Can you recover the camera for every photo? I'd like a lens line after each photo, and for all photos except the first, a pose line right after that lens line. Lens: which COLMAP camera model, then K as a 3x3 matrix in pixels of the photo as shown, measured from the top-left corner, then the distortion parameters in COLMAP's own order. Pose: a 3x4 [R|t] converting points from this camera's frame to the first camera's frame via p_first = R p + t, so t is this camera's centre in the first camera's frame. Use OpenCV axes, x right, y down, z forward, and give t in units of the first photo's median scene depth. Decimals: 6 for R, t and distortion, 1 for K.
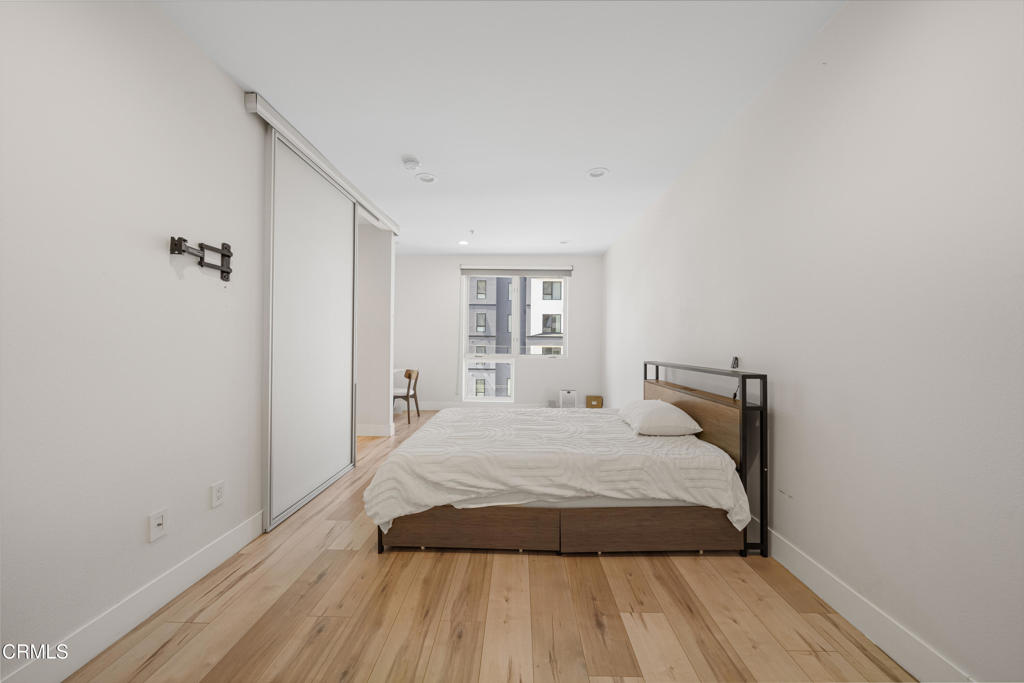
lens RADIAL K [[353.7, 0, 507.4], [0, 353.7, 338.7], [0, 0, 1]] dist [-0.000501, -0.000061]
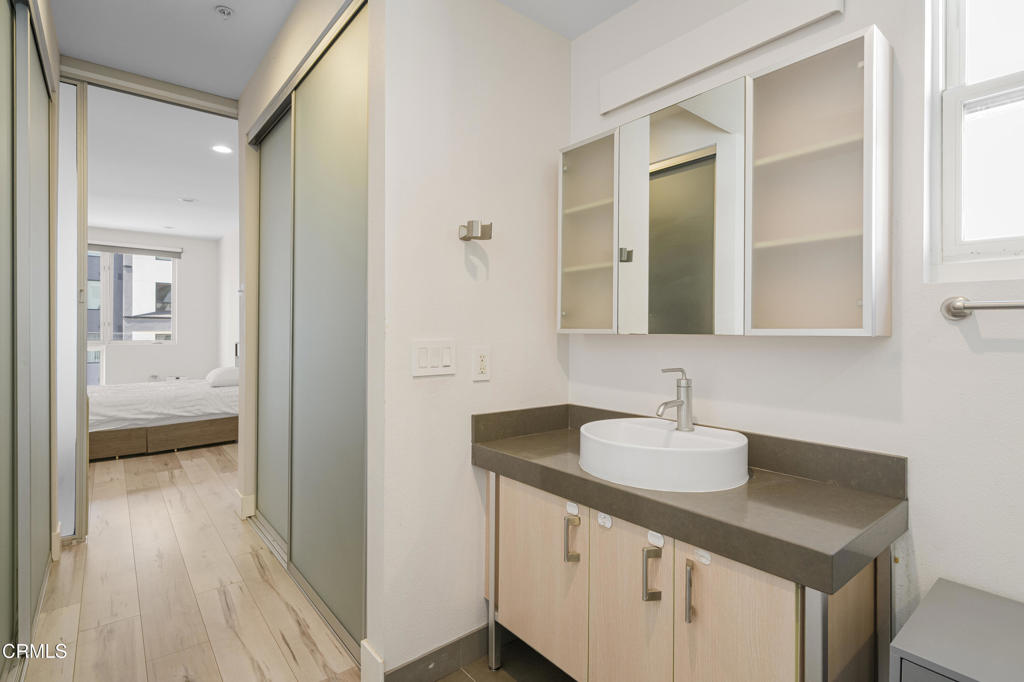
lens RADIAL K [[495.7, 0, 512.8], [0, 495.7, 329.4], [0, 0, 1]] dist [-0.003722, -0.000370]
pose [[0.752117, -0.003079, 0.659023, -0.089484], [-0.007924, 0.999875, 0.013715, -0.028143], [-0.658982, -0.015538, 0.751998, -1.883266]]
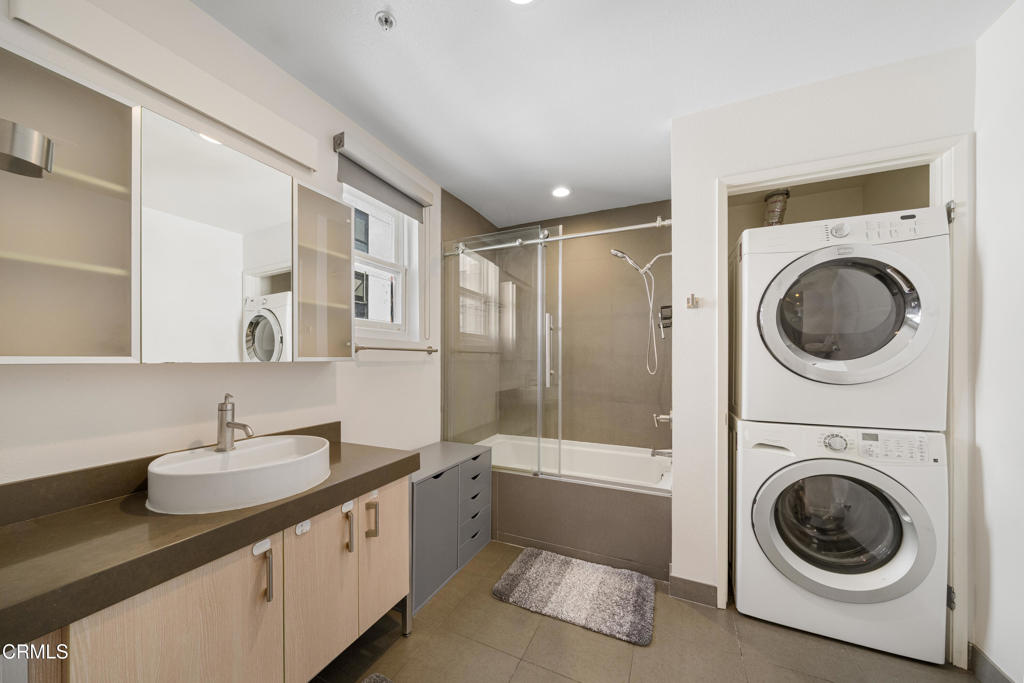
lens RADIAL K [[344.8, 0, 510.2], [0, 344.8, 363.0], [0, 0, 1]] dist [-0.000118, -0.000029]
pose [[-0.918357, -0.010163, 0.395623, -0.044872], [-0.010328, 0.999945, 0.001713, -0.014931], [-0.395618, -0.002513, -0.918412, -1.046967]]
